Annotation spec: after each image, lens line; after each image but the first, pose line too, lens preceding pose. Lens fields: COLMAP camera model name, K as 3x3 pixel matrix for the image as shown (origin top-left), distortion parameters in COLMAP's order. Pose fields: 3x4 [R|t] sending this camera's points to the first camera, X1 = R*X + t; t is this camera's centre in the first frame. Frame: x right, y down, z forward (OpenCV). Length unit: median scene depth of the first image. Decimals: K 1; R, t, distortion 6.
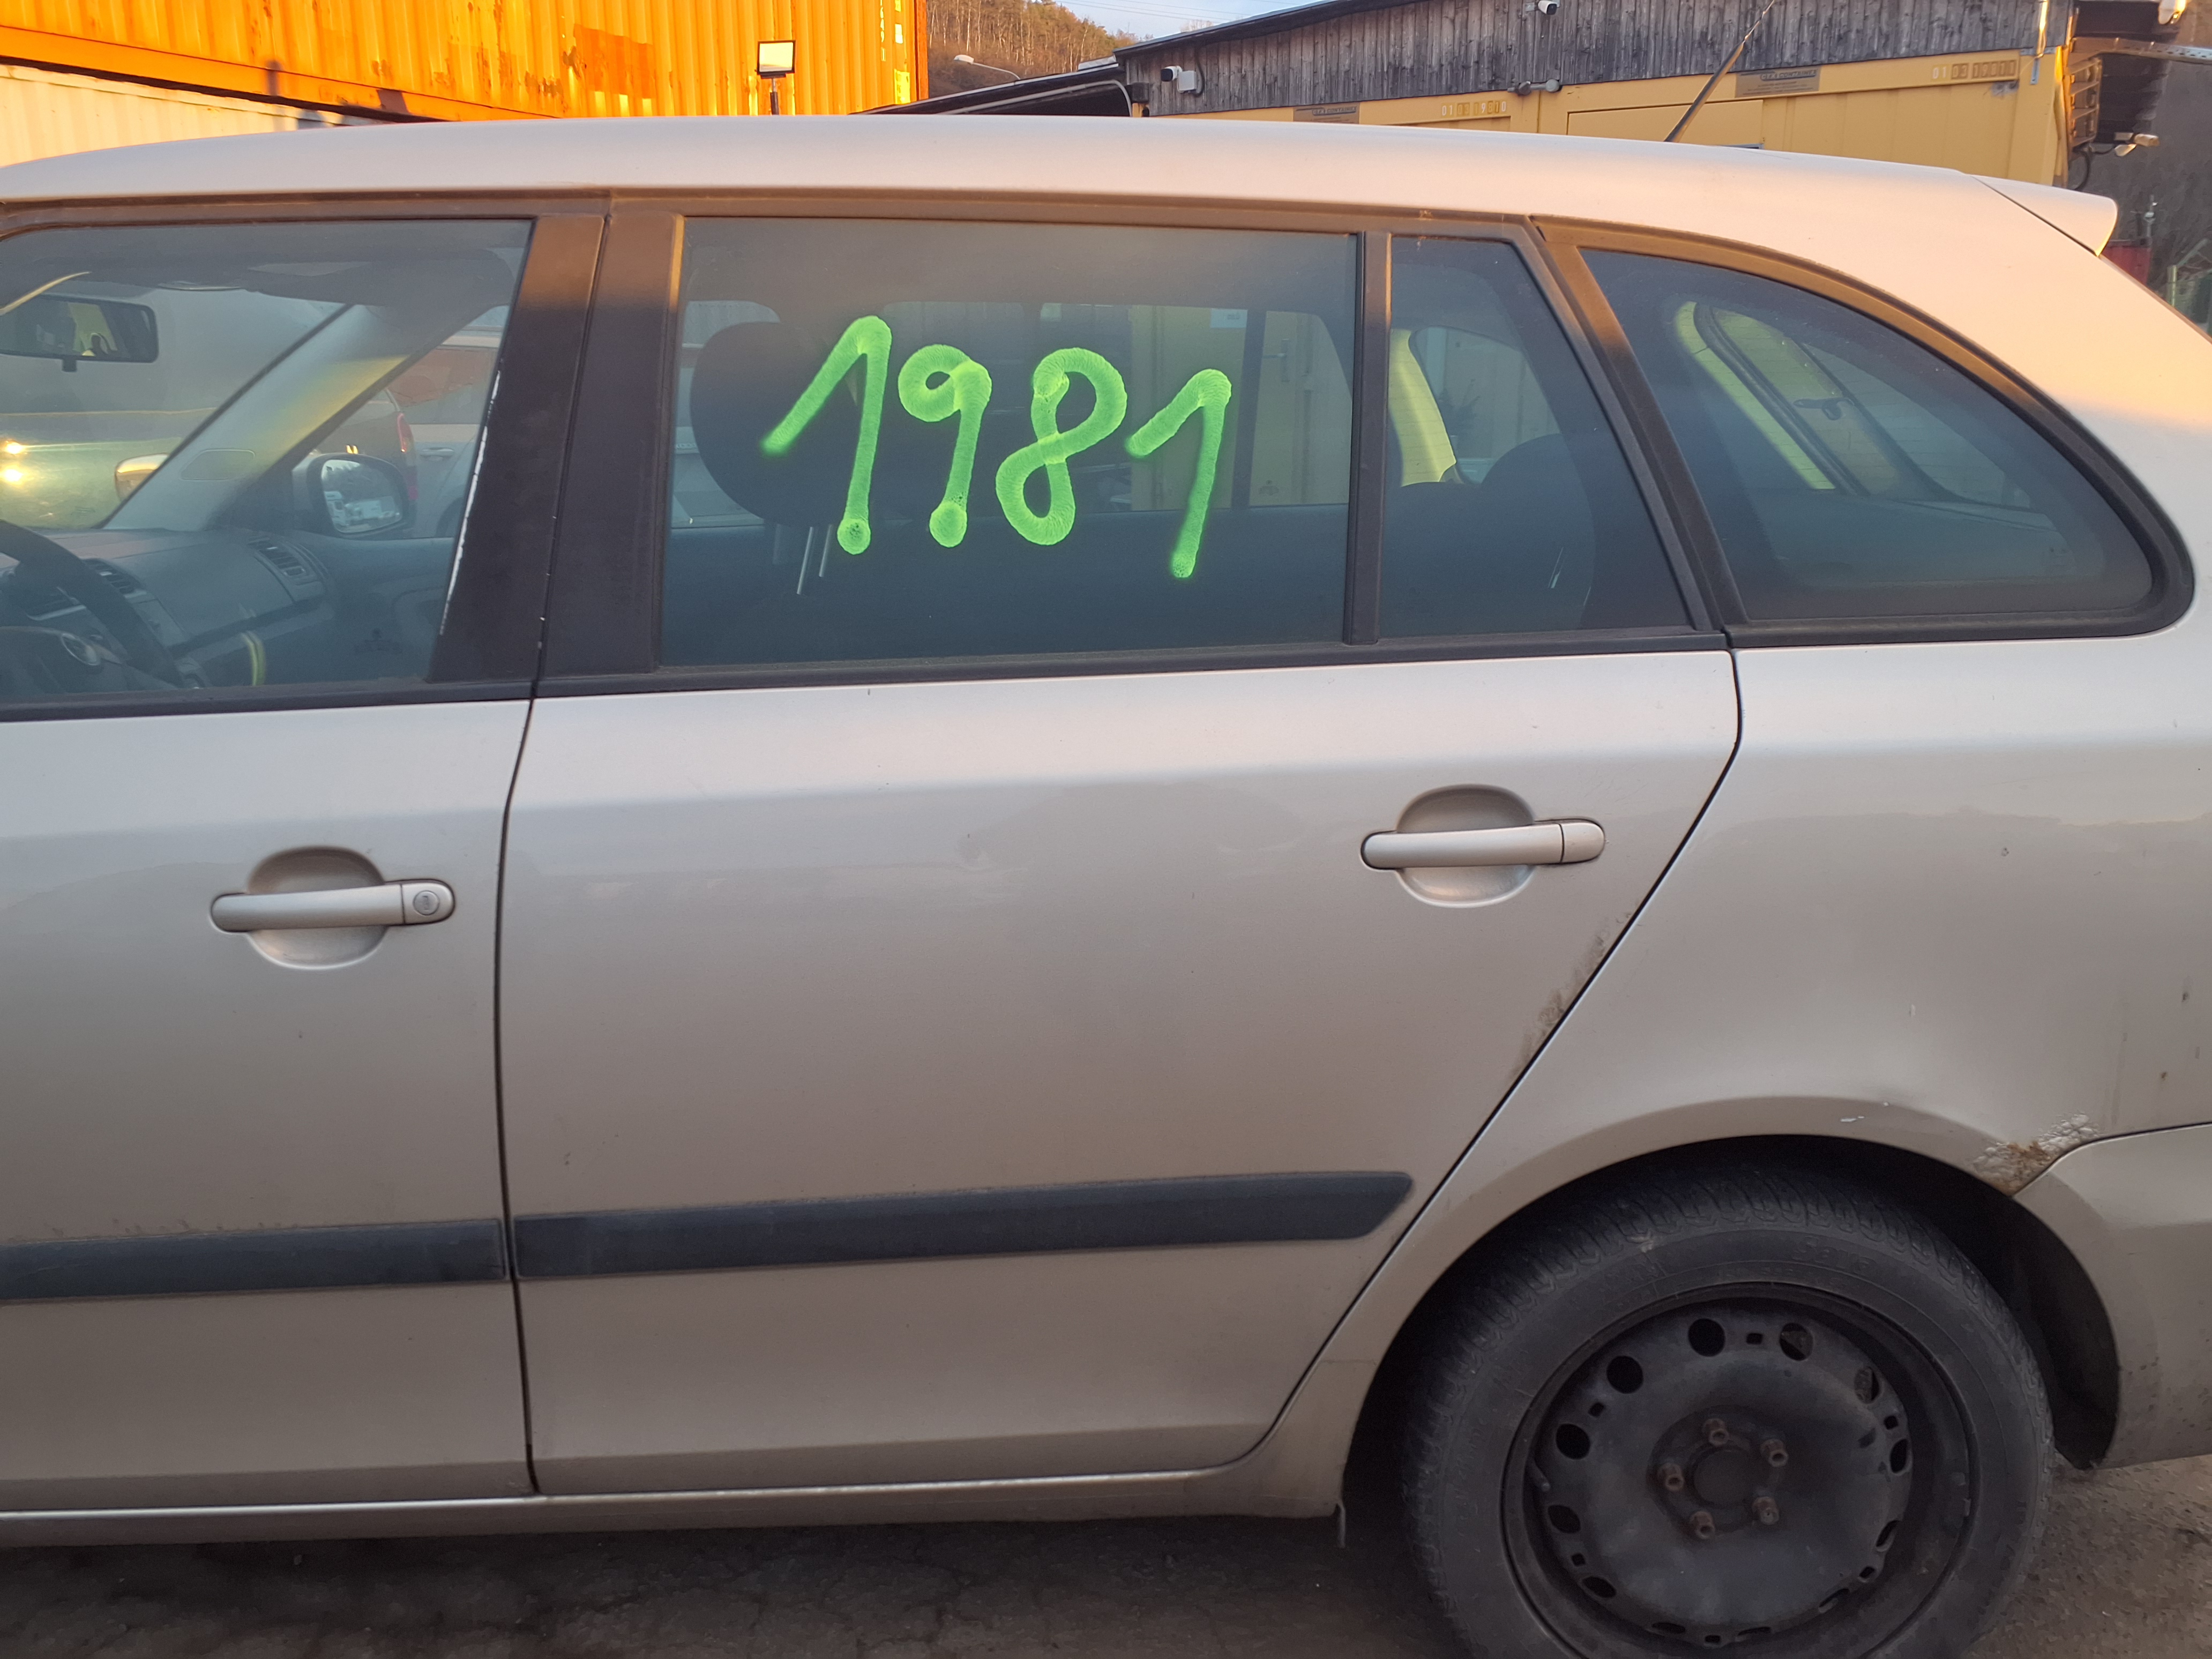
lens RADIAL K [[1766.7, 0, 1106.5], [0, 1766.7, 808.7], [0, 0, 1]] dist [0.051061, -0.064774]
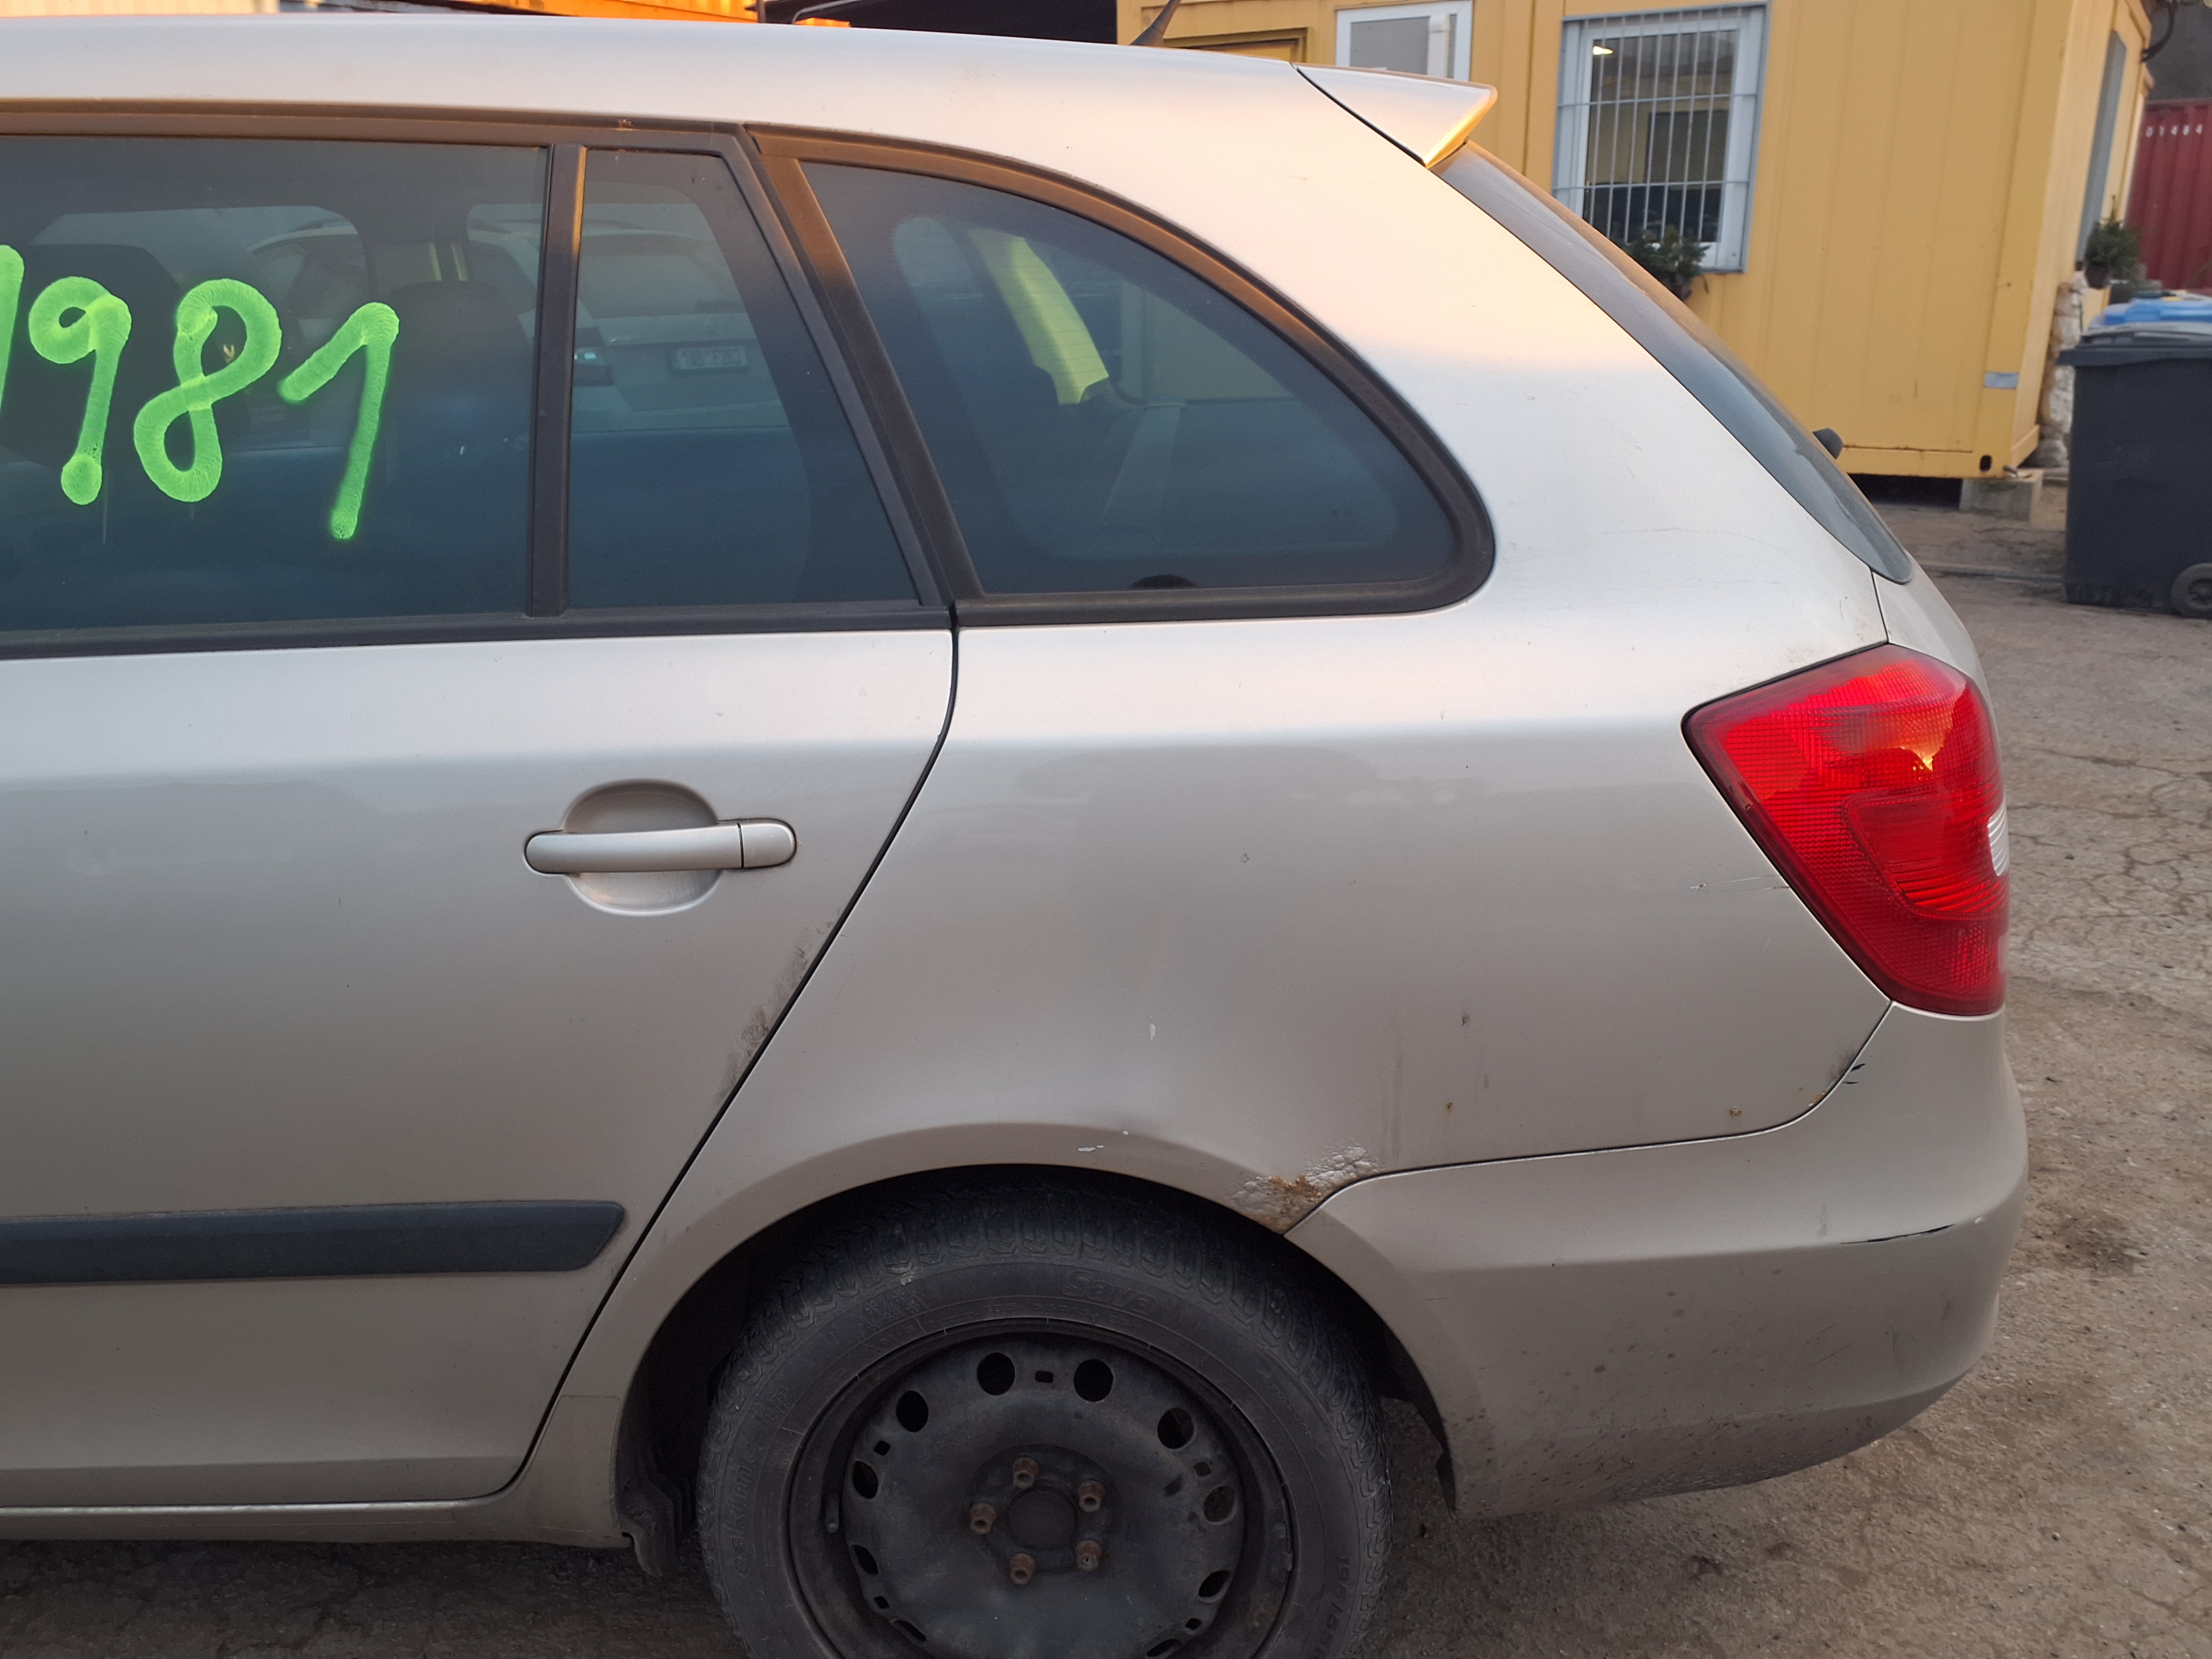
lens RADIAL K [[1766.7, 0, 1135.1], [0, 1766.7, 804.2], [0, 0, 1]] dist [0.051061, -0.064774]
pose [[0.998656, 0.008147, -0.051194, 0.462991], [-0.004987, 0.998090, 0.061568, -0.052836], [0.051597, -0.061230, 0.996789, 0.114474]]
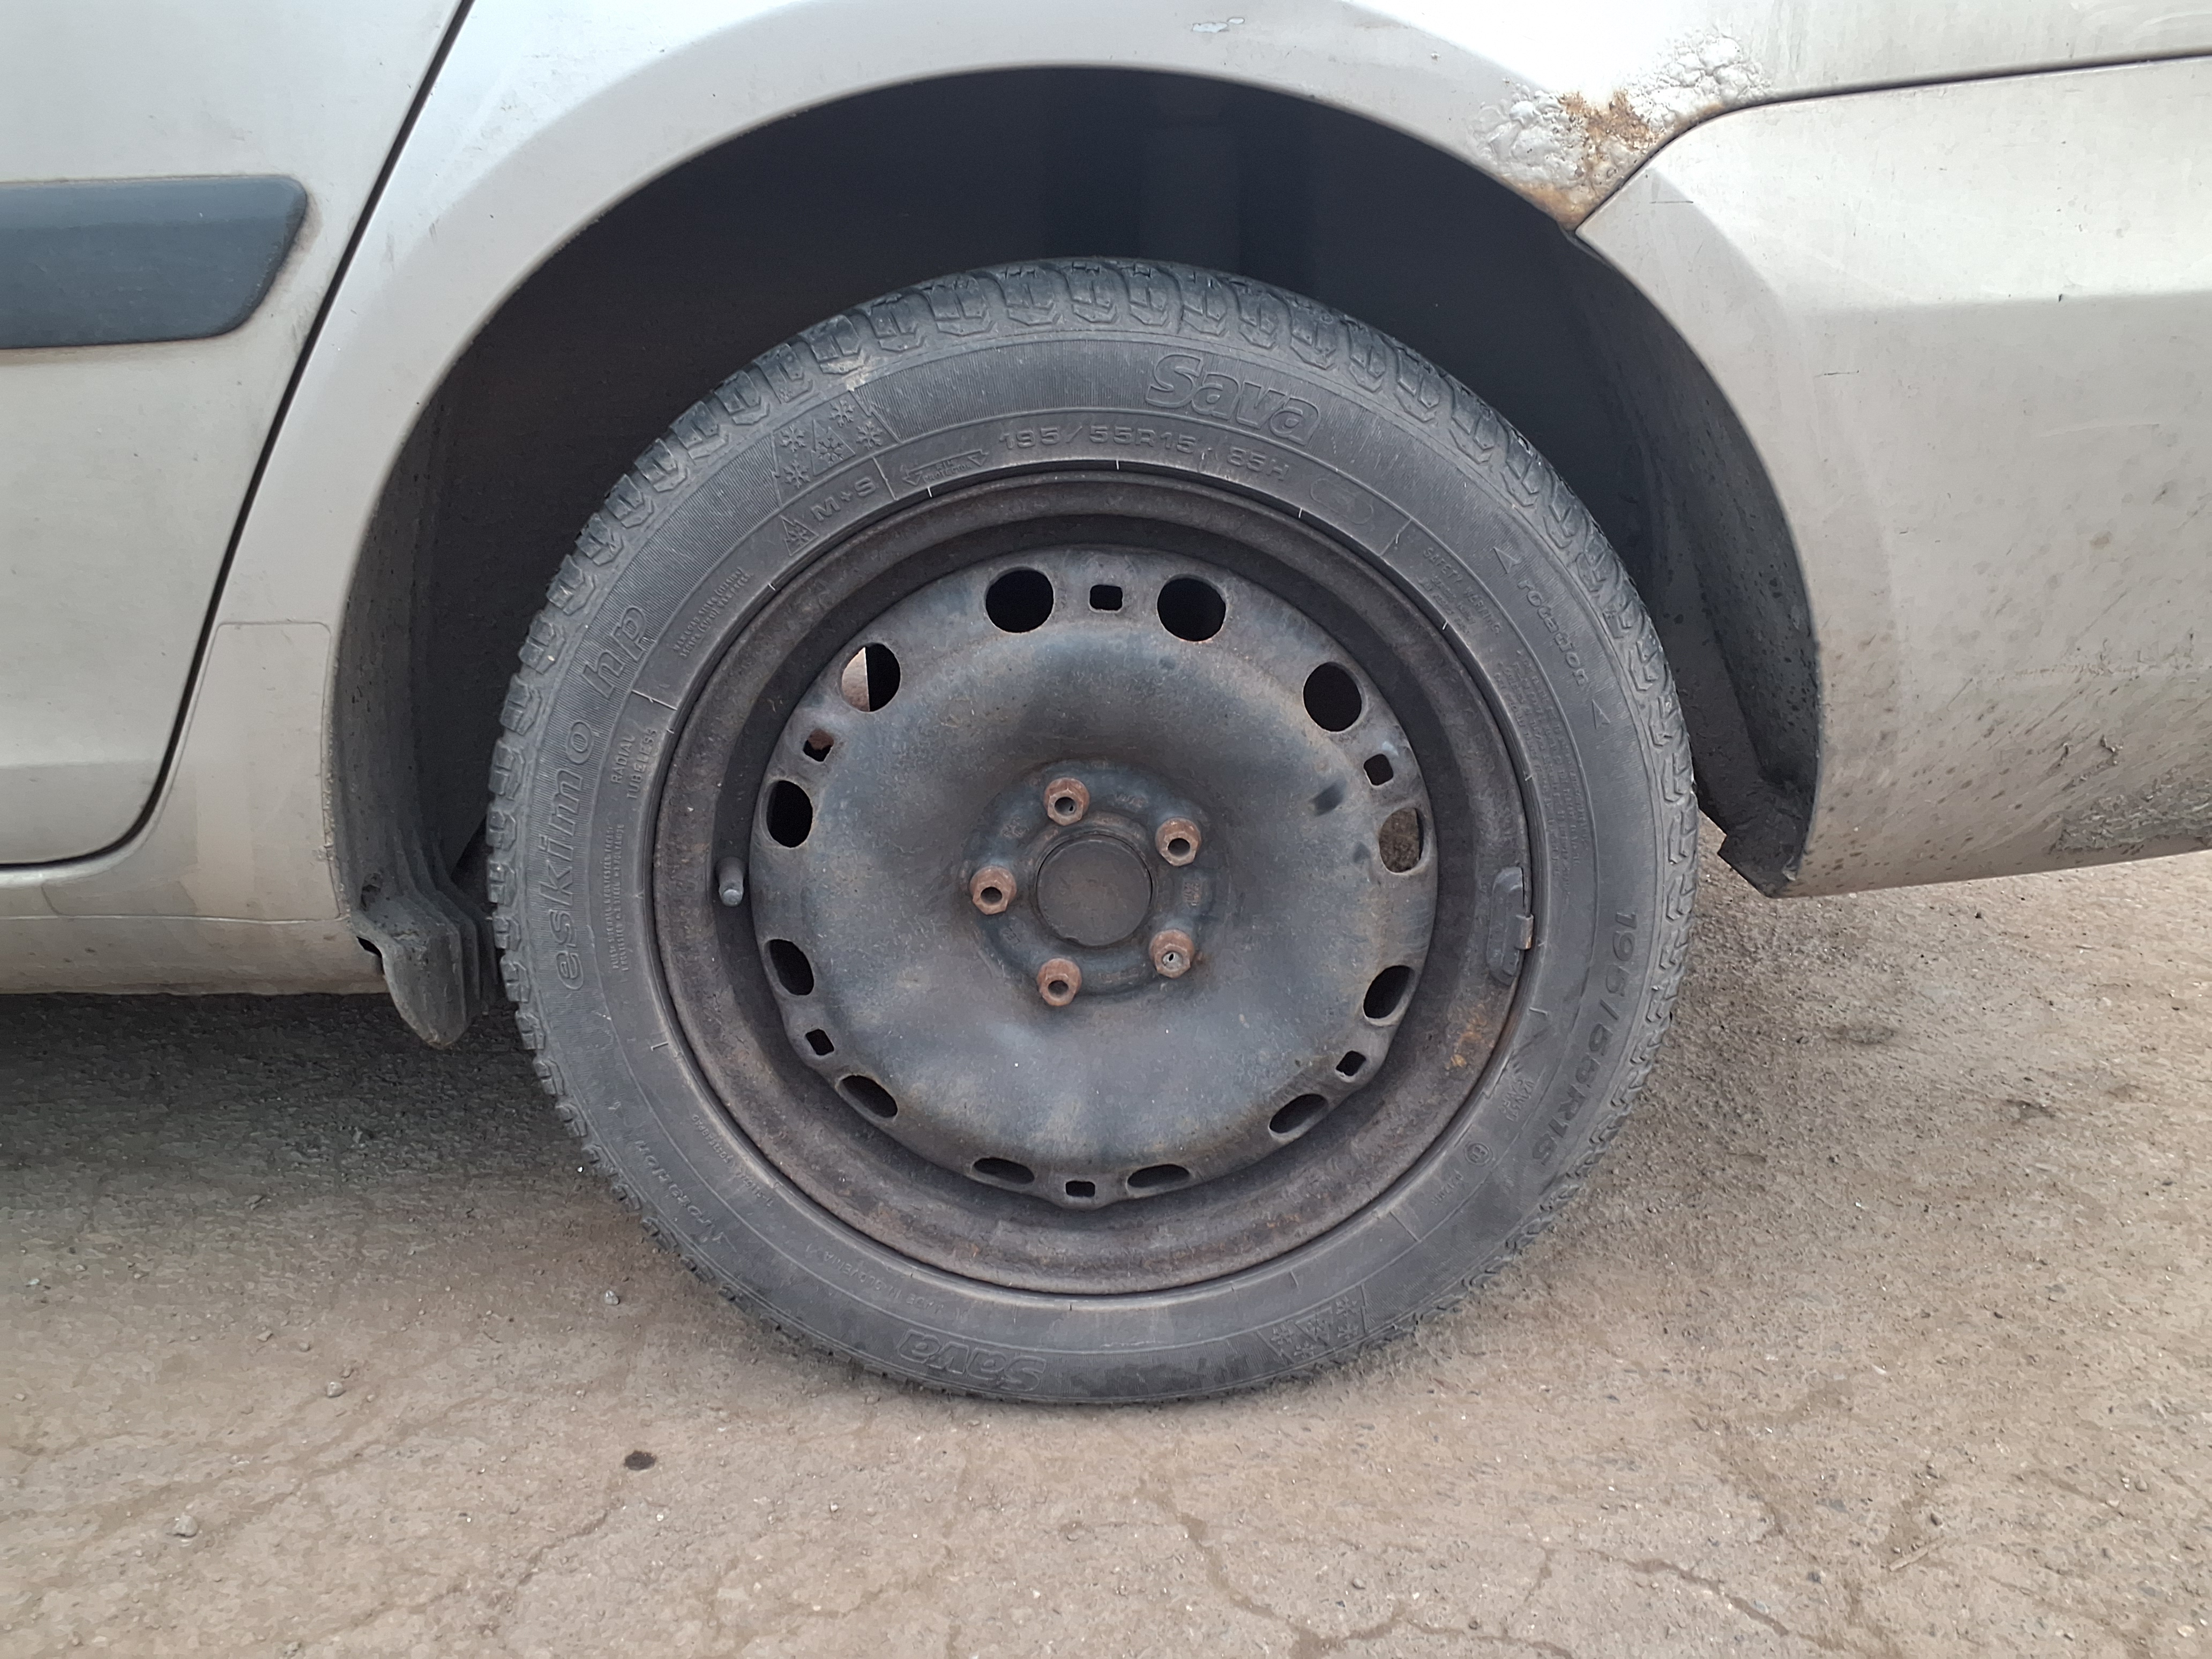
lens RADIAL K [[1766.7, 0, 1120.5], [0, 1766.7, 825.8], [0, 0, 1]] dist [0.051061, -0.064774]
pose [[0.999997, -0.001716, -0.001630, 0.375463], [0.001863, 0.995479, 0.094959, 0.321143], [0.001460, -0.094961, 0.995480, 0.496669]]
